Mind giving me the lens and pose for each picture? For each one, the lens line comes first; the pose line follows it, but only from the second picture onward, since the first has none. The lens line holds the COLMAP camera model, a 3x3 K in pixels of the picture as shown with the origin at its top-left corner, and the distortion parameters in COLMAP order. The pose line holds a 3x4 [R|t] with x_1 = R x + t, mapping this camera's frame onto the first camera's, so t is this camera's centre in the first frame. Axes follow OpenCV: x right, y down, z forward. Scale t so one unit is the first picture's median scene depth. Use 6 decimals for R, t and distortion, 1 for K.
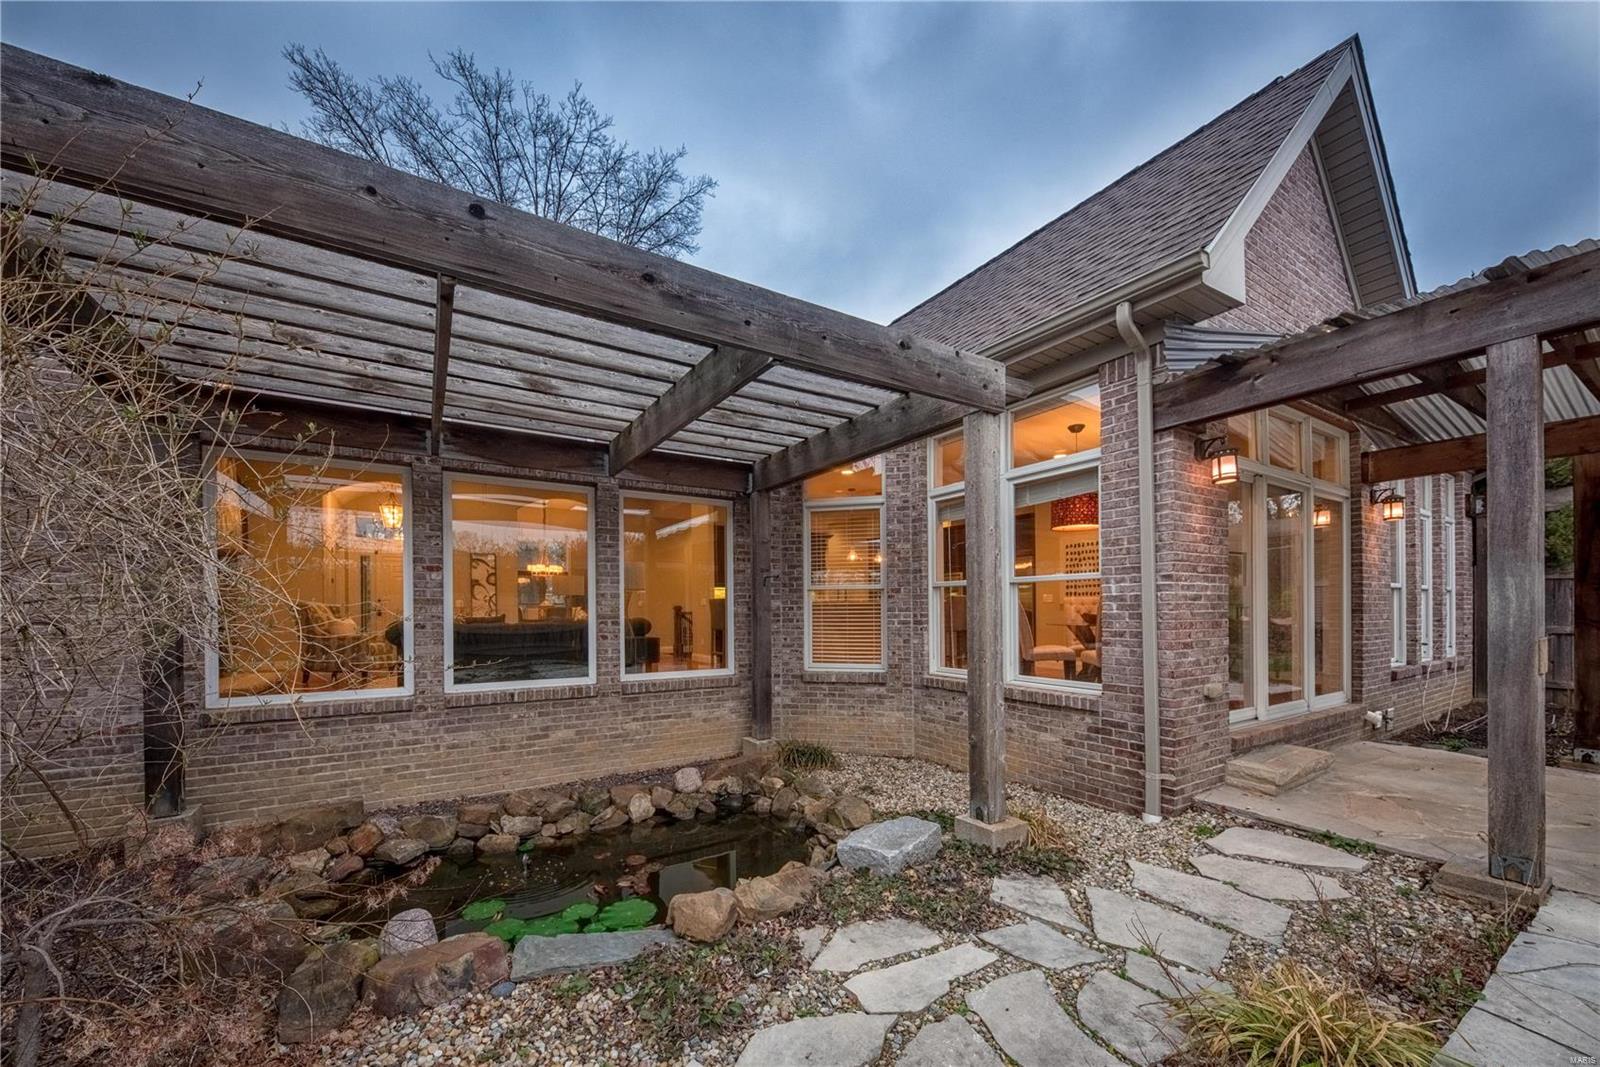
lens RADIAL K [[584.0, 0, 800.7], [0, 584.0, 613.8], [0, 0, 1]] dist [-0.001823, -0.000115]
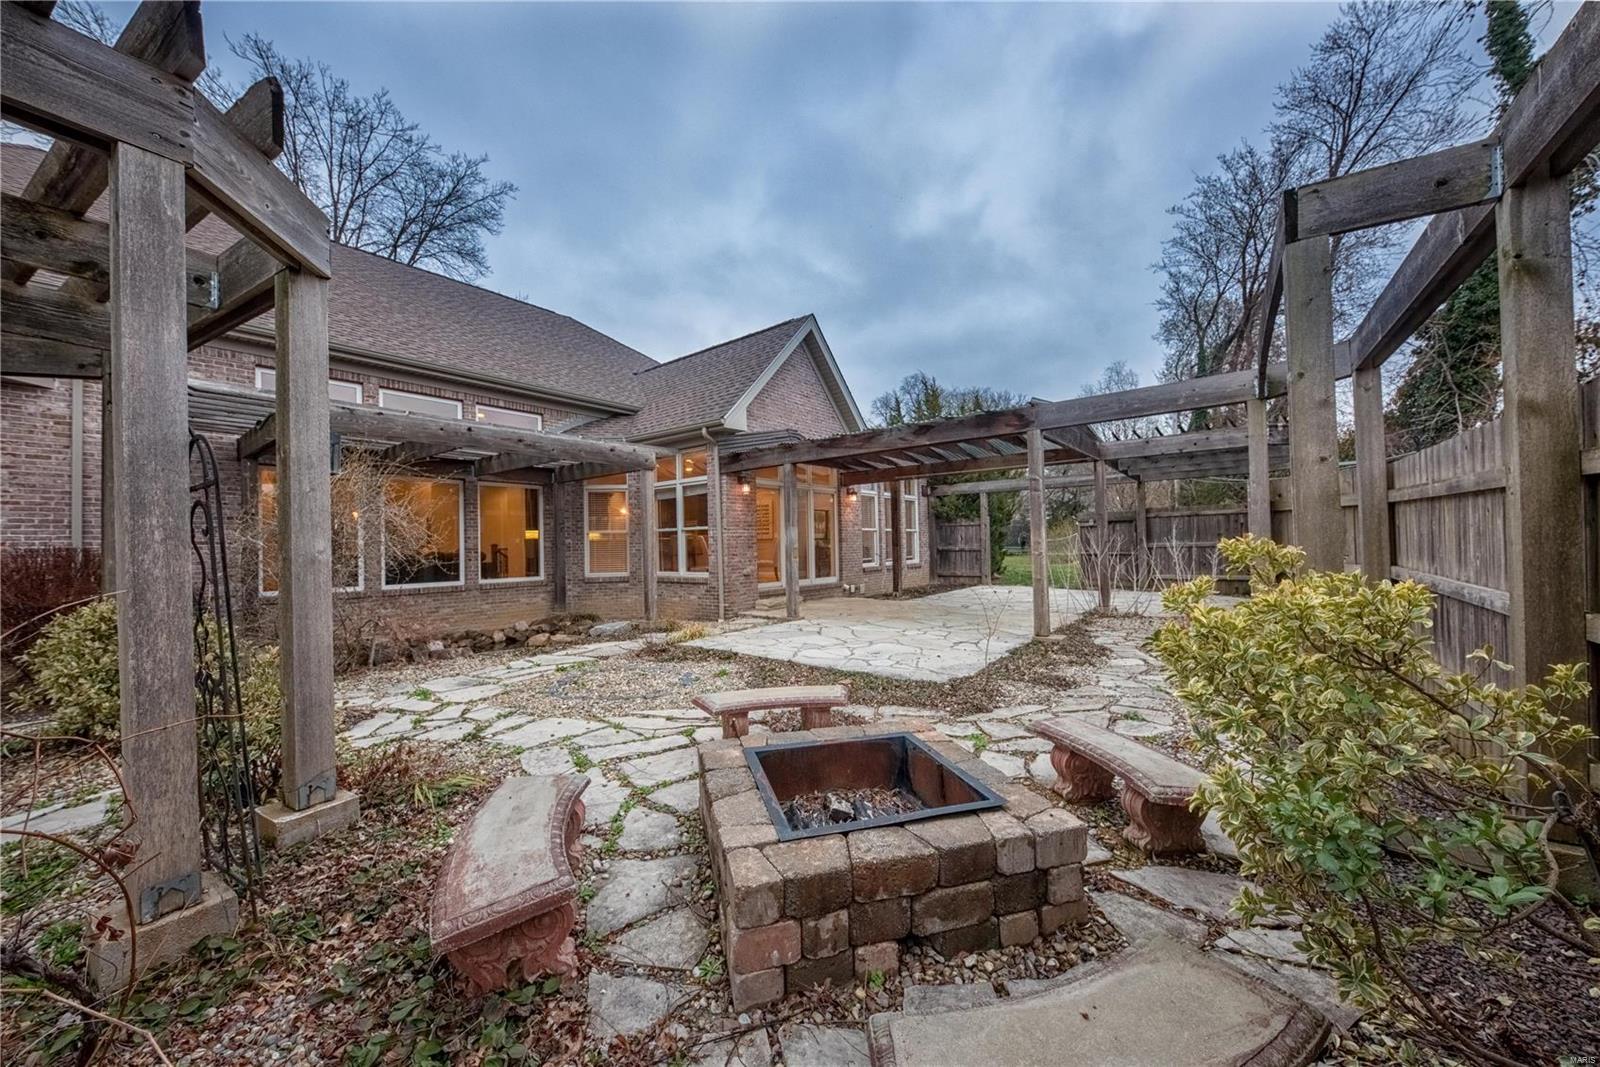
lens RADIAL K [[542.2, 0, 794.2], [0, 542.2, 538.4], [0, 0, 1]] dist [-0.007434, -0.000158]
pose [[0.943295, -0.010074, 0.331804, 0.067496], [0.017709, 0.999643, -0.019995, 0.021697], [-0.331484, 0.024737, 0.943137, -0.897888]]
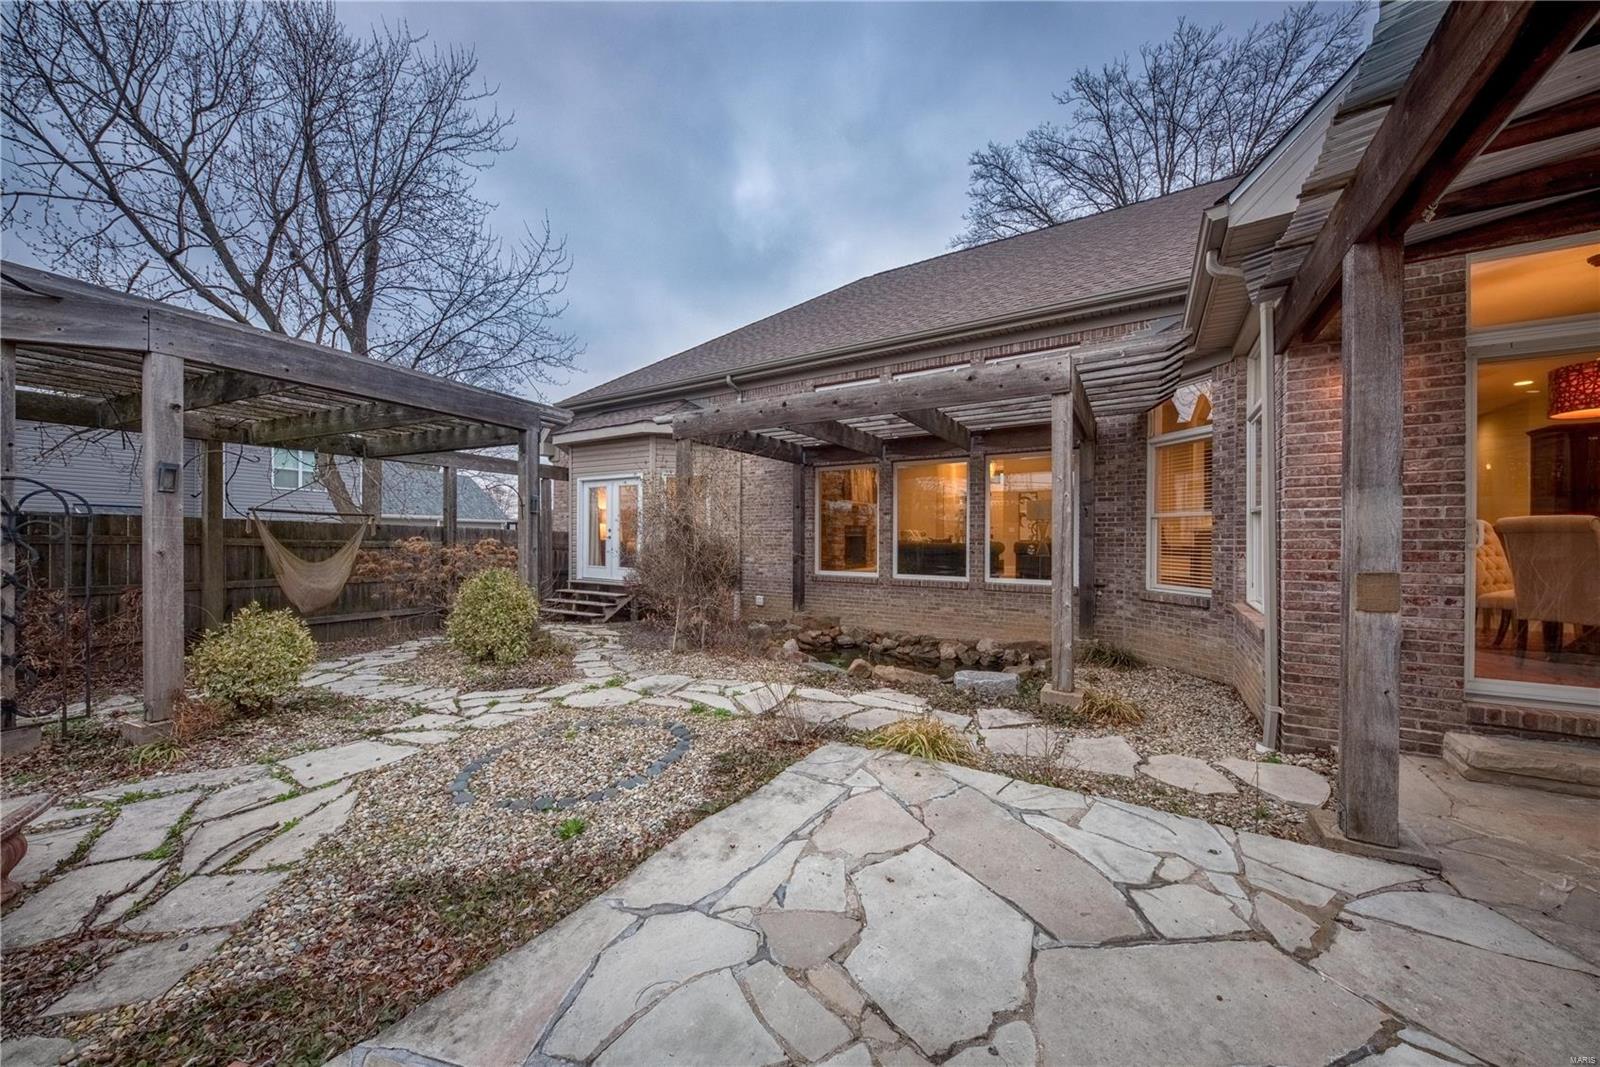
lens RADIAL K [[542.2, 0, 794.2], [0, 542.2, 538.4], [0, 0, 1]] dist [-0.007434, -0.000158]
pose [[0.446948, 0.009977, -0.894504, 0.669172], [-0.009533, 0.999934, 0.006390, -0.002237], [0.894509, 0.005671, 0.447014, -0.073890]]
